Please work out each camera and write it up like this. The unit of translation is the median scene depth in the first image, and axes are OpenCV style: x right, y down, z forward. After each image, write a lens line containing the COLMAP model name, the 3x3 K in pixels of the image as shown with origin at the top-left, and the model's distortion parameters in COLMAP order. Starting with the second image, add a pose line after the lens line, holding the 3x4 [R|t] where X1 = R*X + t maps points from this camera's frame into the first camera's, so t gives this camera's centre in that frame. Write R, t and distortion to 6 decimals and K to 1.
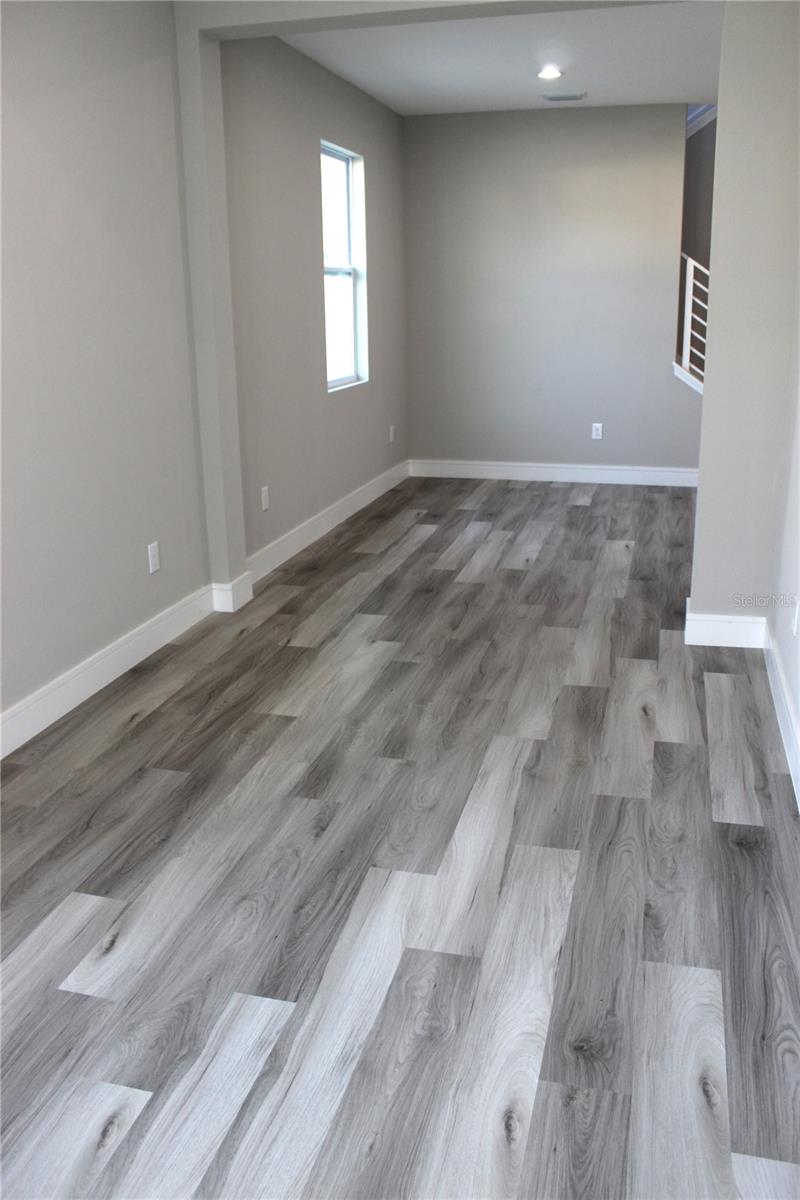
lens RADIAL K [[993.1, 0, 406.9], [0, 993.1, 594.6], [0, 0, 1]] dist [-0.140832, 0.108562]
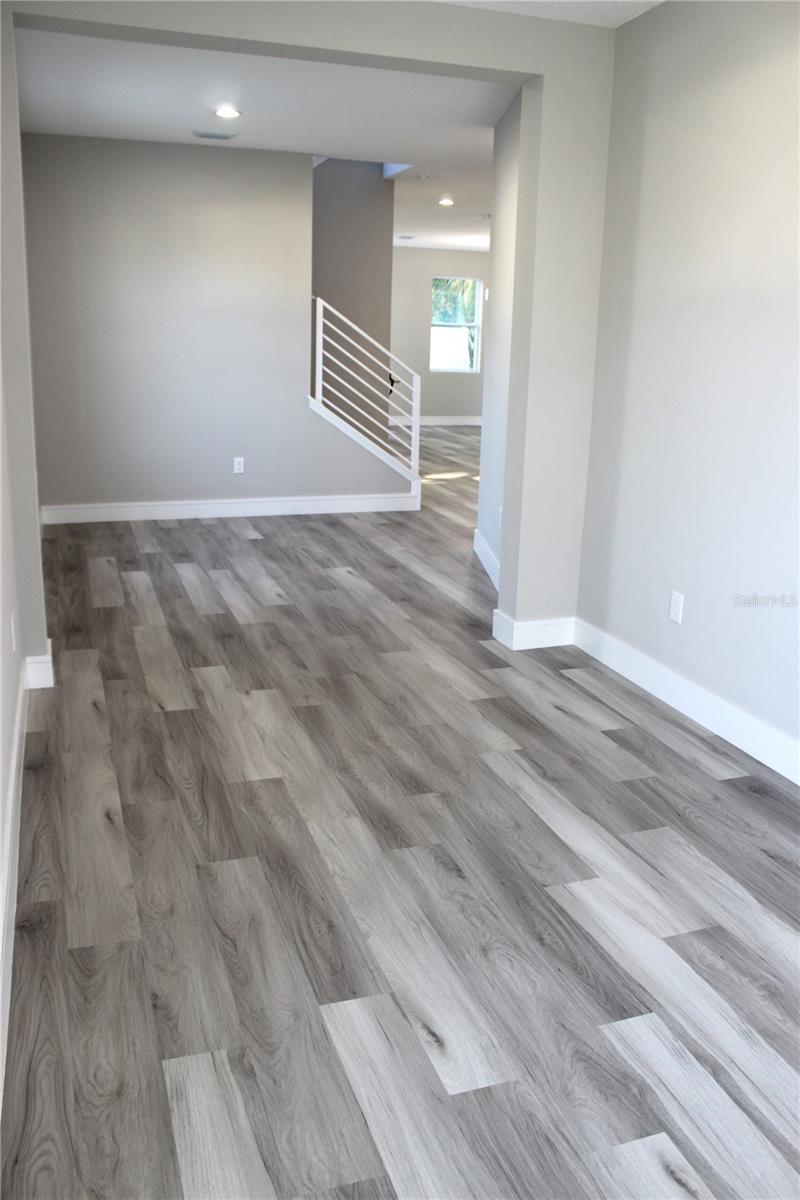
lens RADIAL K [[993.1, 0, 401.2], [0, 993.1, 597.4], [0, 0, 1]] dist [-0.140832, 0.108562]
pose [[0.832371, -0.106808, 0.543830, -0.536063], [0.123065, 0.992377, 0.006543, -0.040045], [-0.540383, 0.061480, 0.839170, 0.153521]]
